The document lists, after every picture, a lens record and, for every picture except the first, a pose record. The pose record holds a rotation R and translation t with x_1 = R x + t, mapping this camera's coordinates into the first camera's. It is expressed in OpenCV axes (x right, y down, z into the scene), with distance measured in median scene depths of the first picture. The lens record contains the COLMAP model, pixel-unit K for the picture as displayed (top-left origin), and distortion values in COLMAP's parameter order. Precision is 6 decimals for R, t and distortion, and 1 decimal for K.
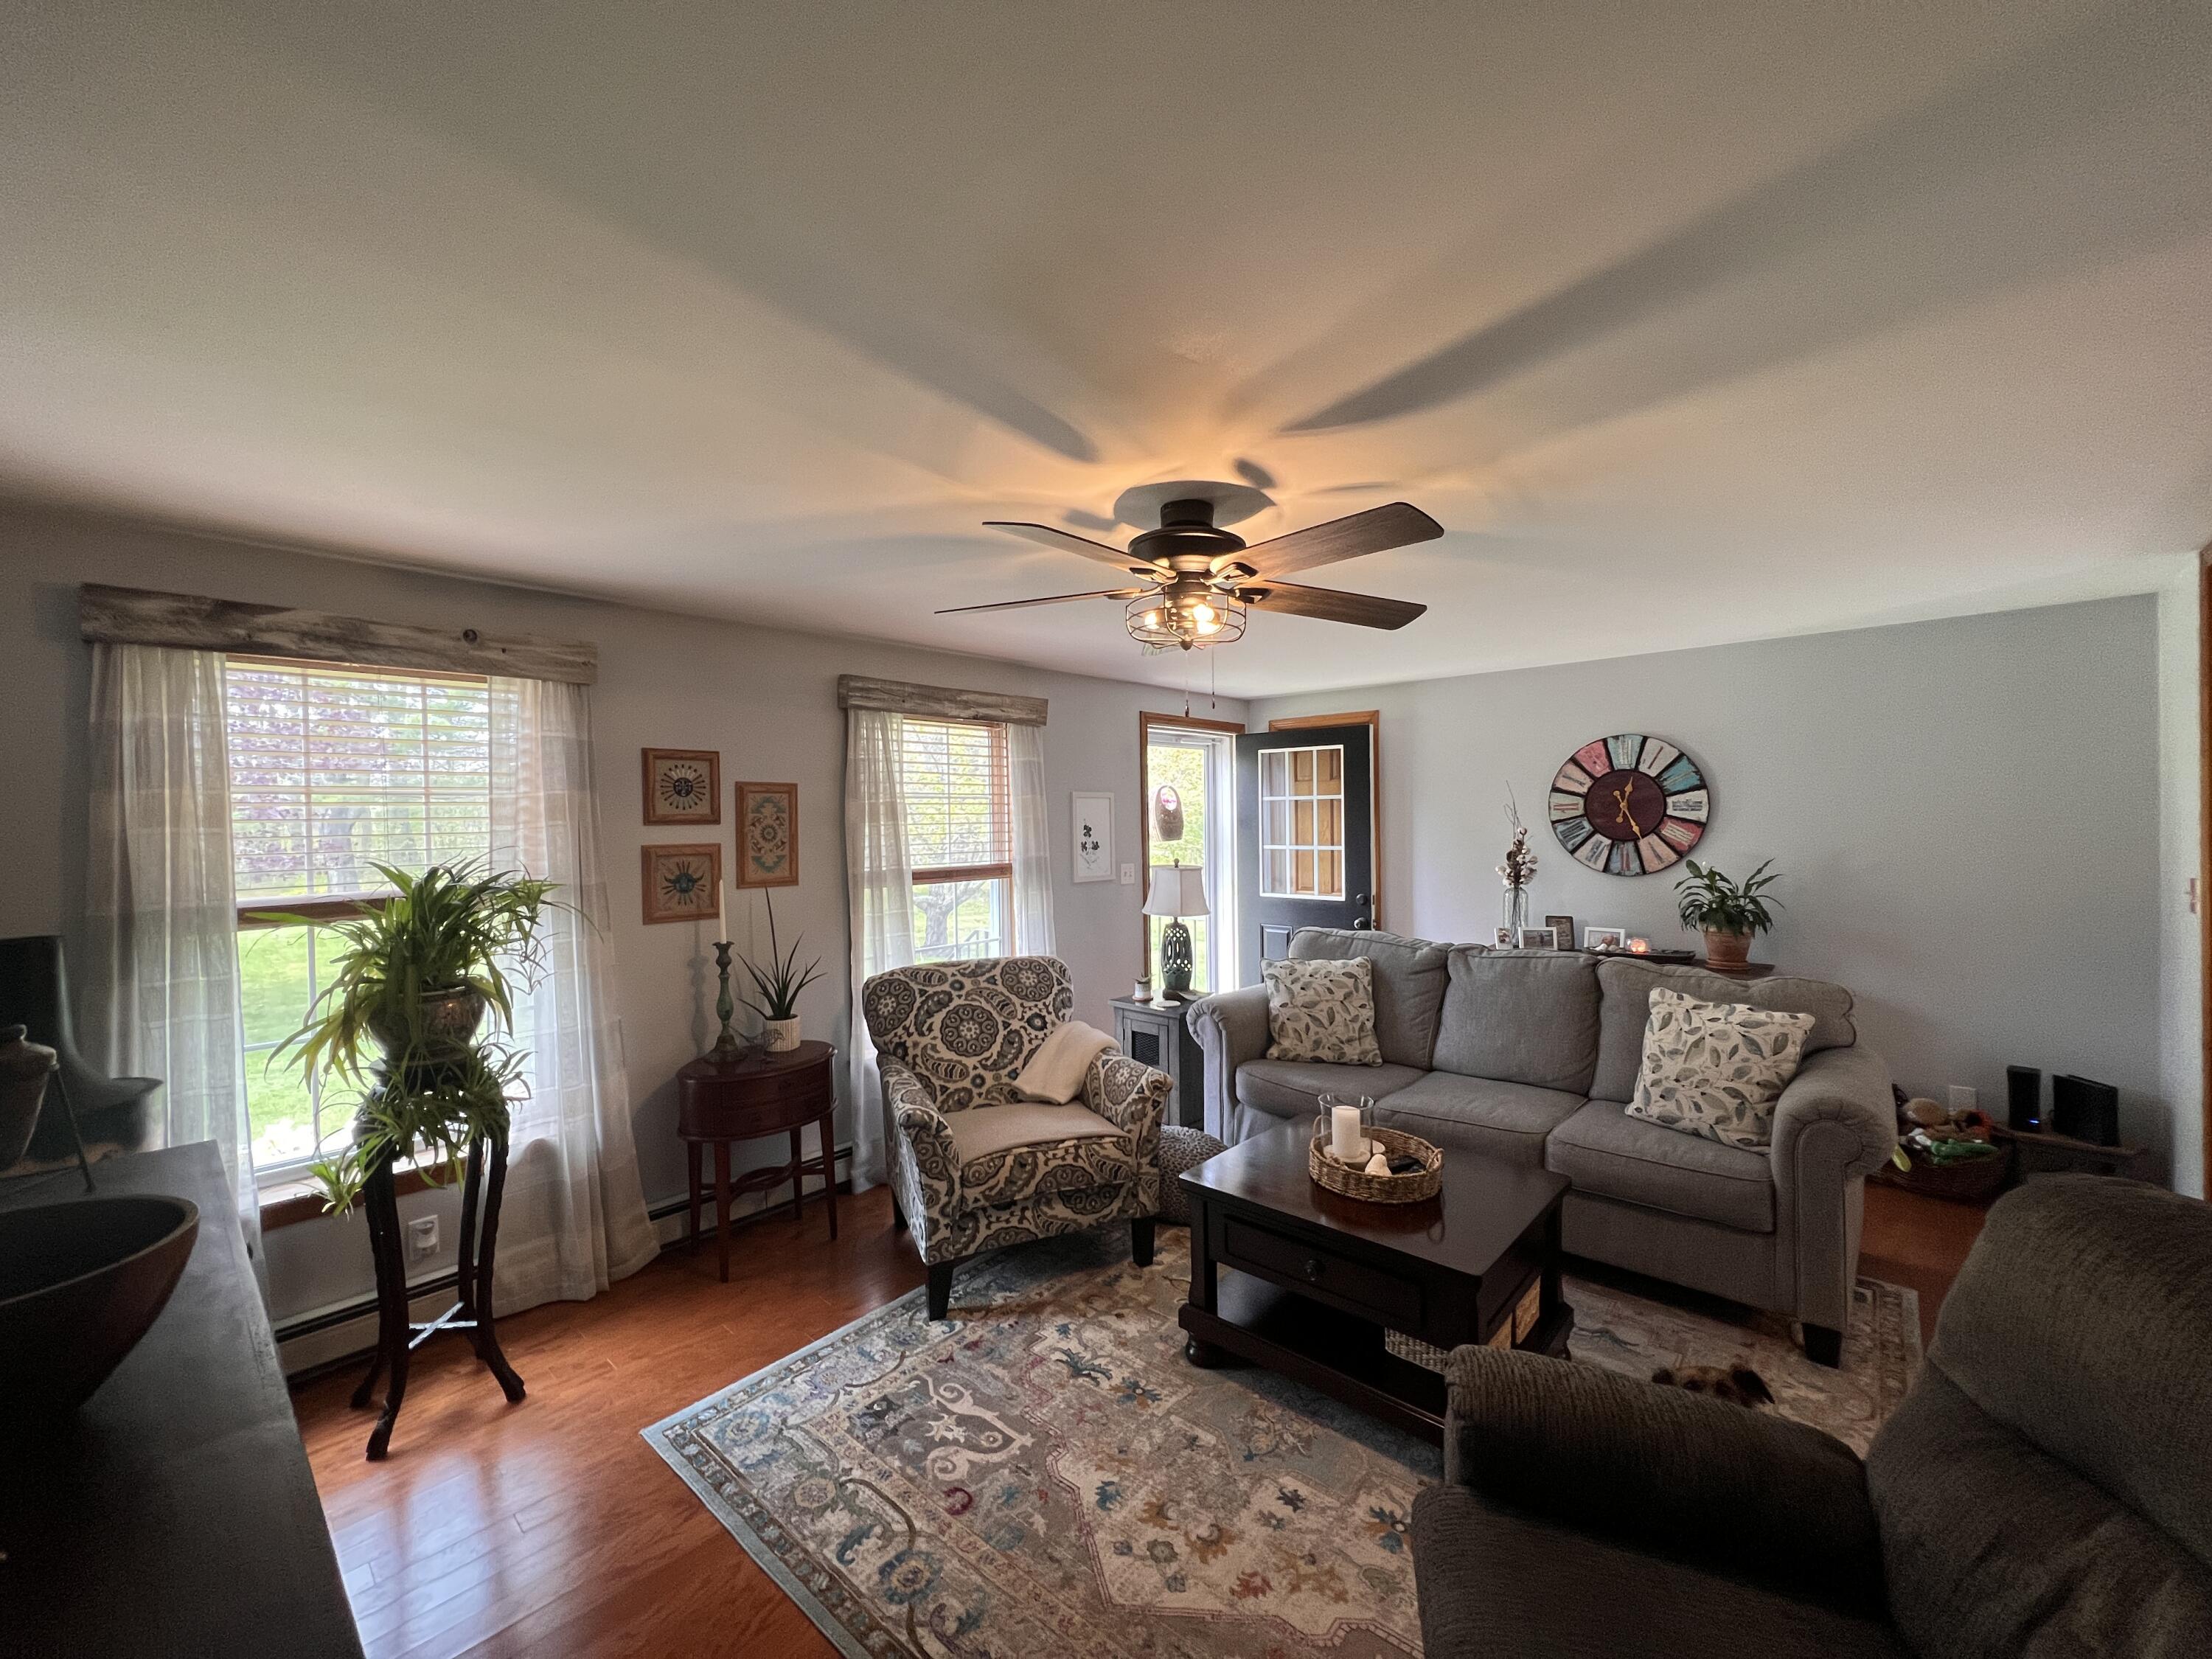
lens RADIAL K [[884.2, 0, 1099.6], [0, 884.2, 834.6], [0, 0, 1]] dist [-0.000156, -0.000401]
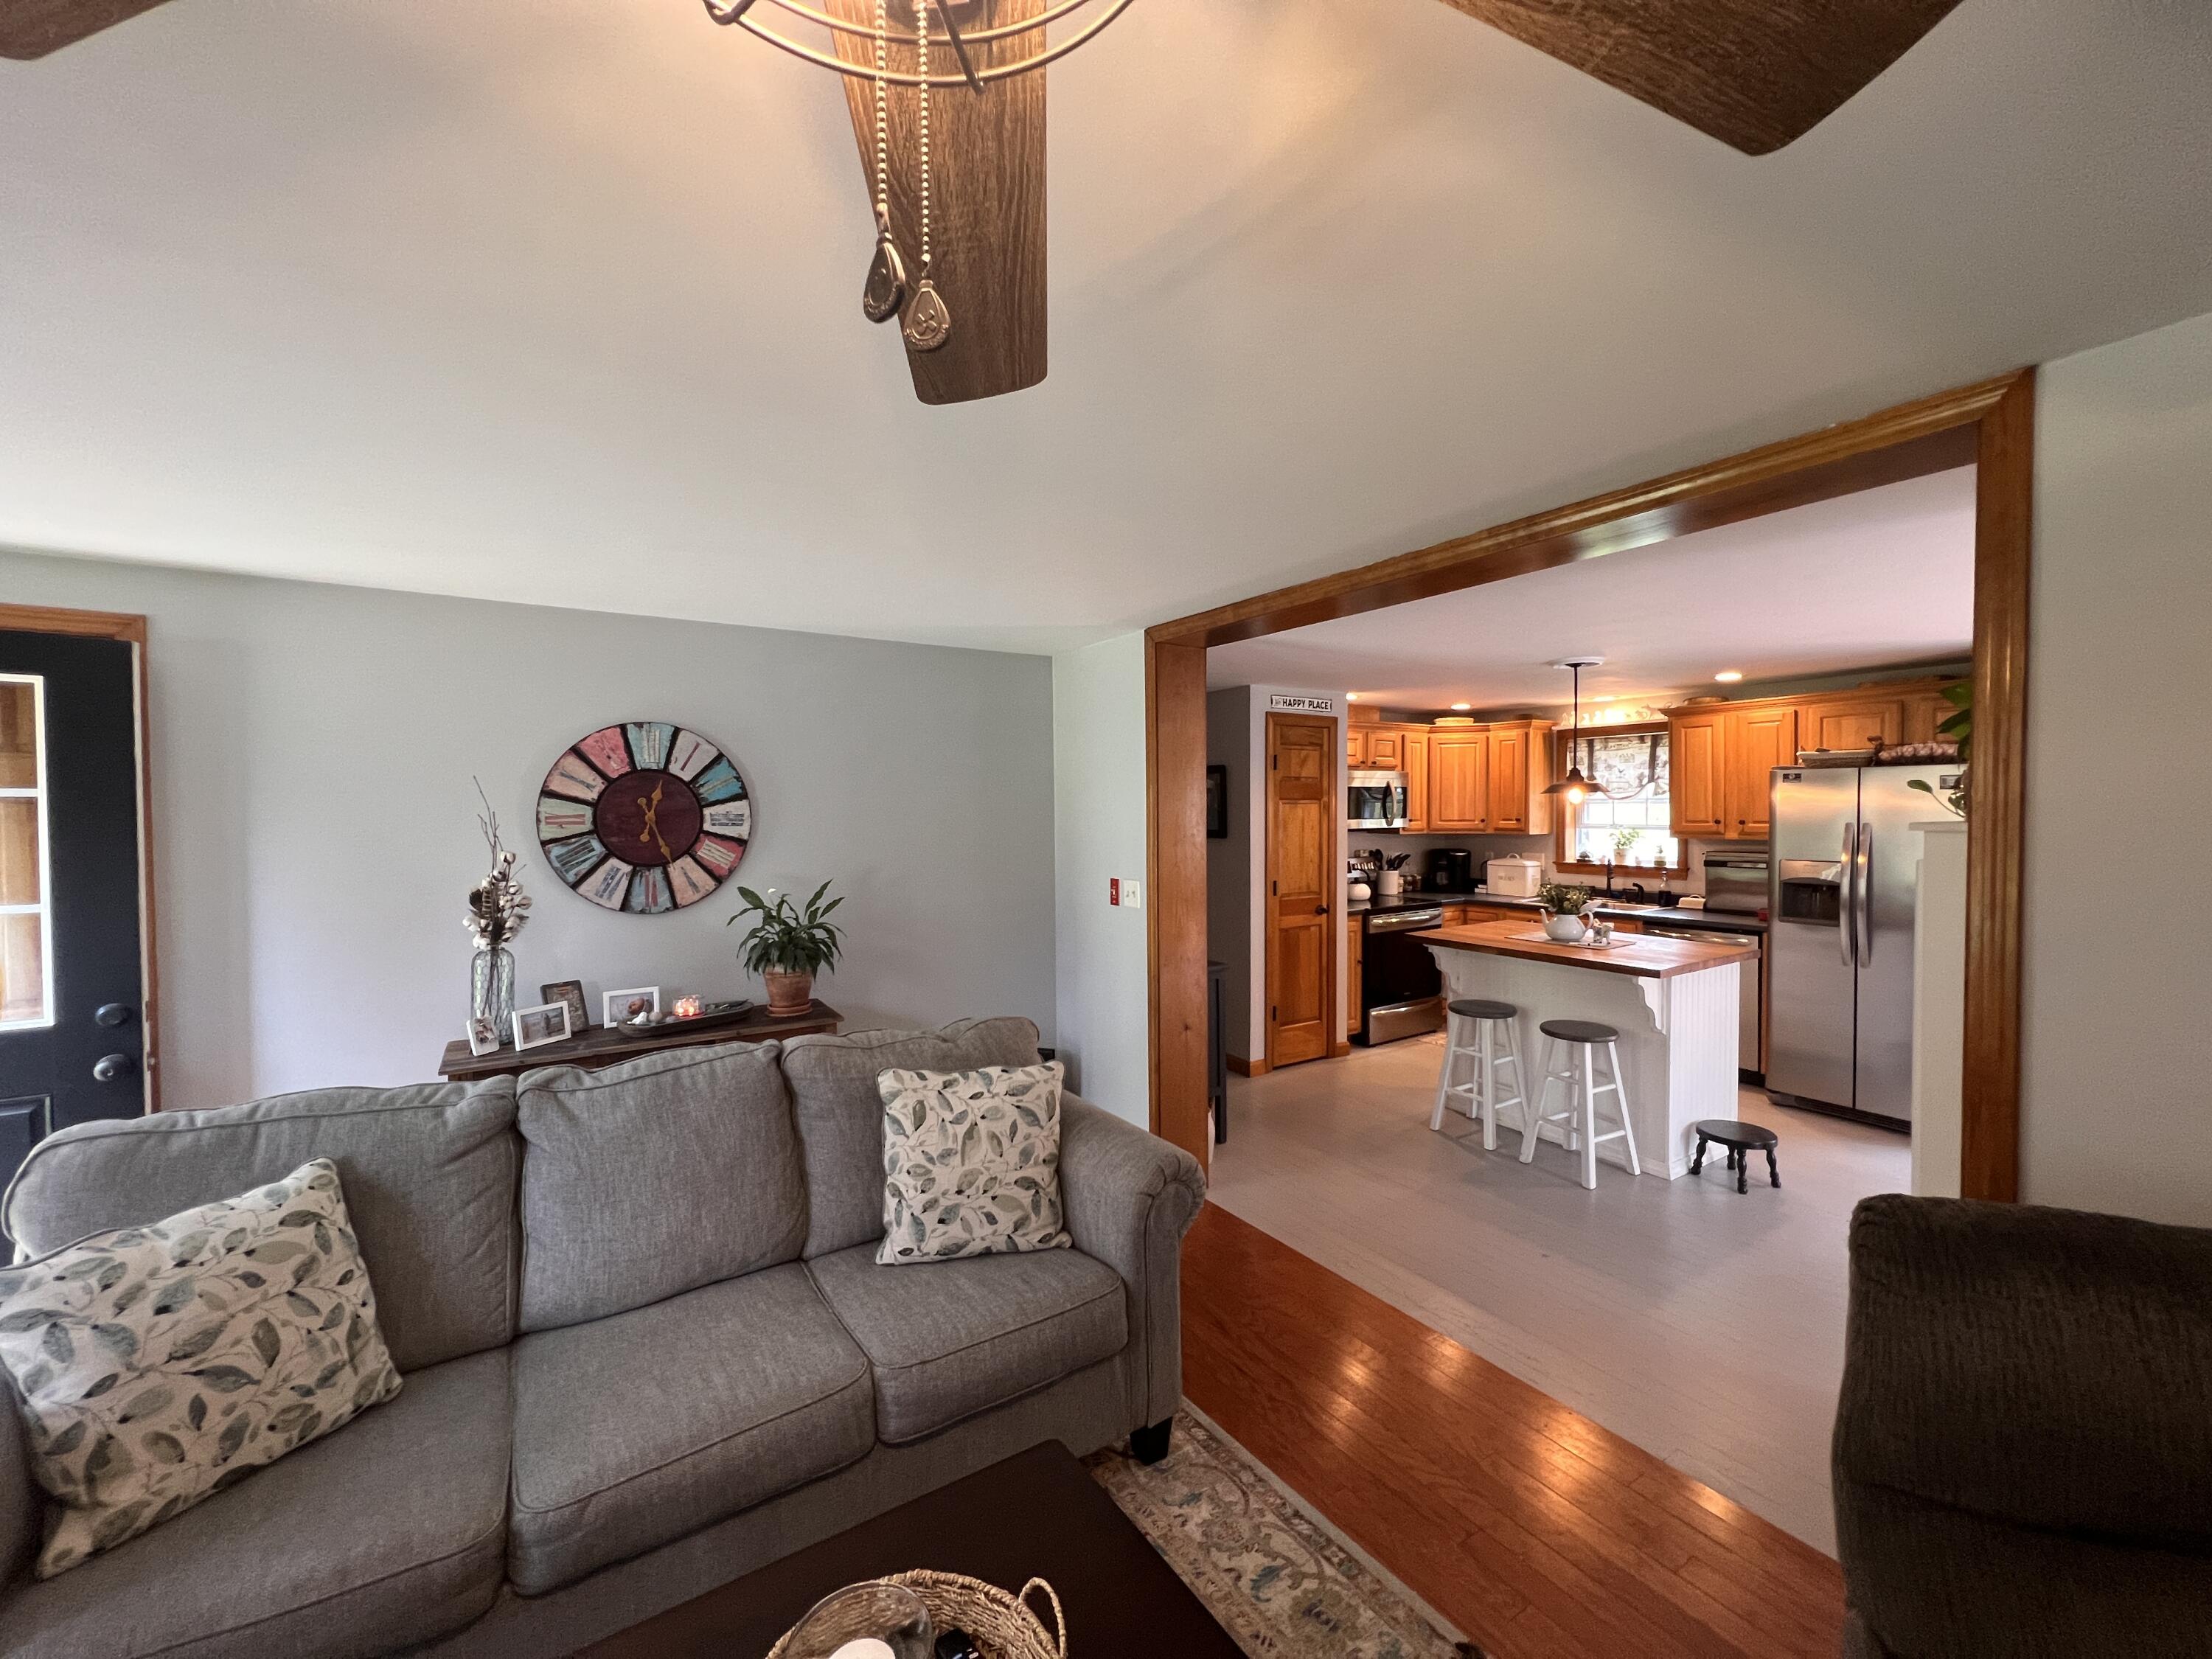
lens RADIAL K [[884.2, 0, 1099.6], [0, 884.2, 834.6], [0, 0, 1]] dist [-0.000156, -0.000401]
pose [[0.258143, -0.012737, 0.966023, -0.023821], [0.020609, 0.999758, 0.007675, -0.019587], [-0.965887, 0.017927, 0.258343, 0.509724]]
